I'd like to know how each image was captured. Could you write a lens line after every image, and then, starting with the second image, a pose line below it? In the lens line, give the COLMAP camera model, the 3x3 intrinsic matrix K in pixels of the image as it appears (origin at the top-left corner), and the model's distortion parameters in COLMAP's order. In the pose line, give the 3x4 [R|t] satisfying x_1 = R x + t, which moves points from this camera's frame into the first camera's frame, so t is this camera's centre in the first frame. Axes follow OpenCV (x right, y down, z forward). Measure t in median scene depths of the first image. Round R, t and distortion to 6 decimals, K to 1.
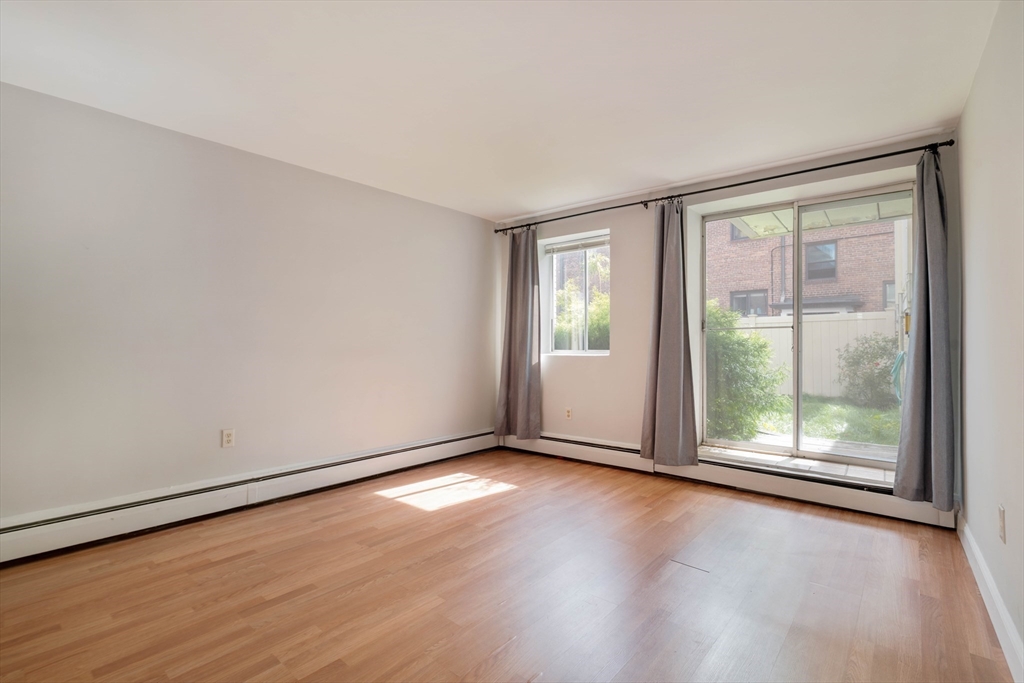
lens RADIAL K [[467.3, 0, 515.2], [0, 467.3, 337.8], [0, 0, 1]] dist [0.000970, 0.000471]
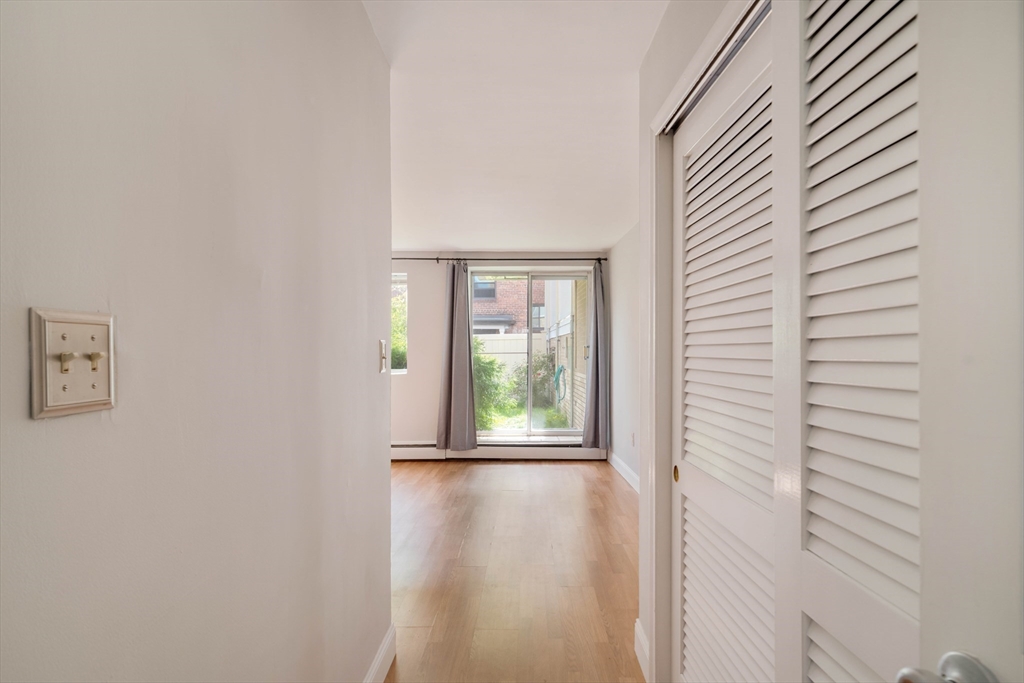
lens RADIAL K [[566.1, 0, 514.6], [0, 566.1, 353.7], [0, 0, 1]] dist [-0.000455, -0.000006]
pose [[0.779423, -0.003266, 0.626490, -0.597488], [-0.004005, 0.999940, 0.010195, -0.037843], [-0.626486, -0.010455, 0.779363, -0.422969]]
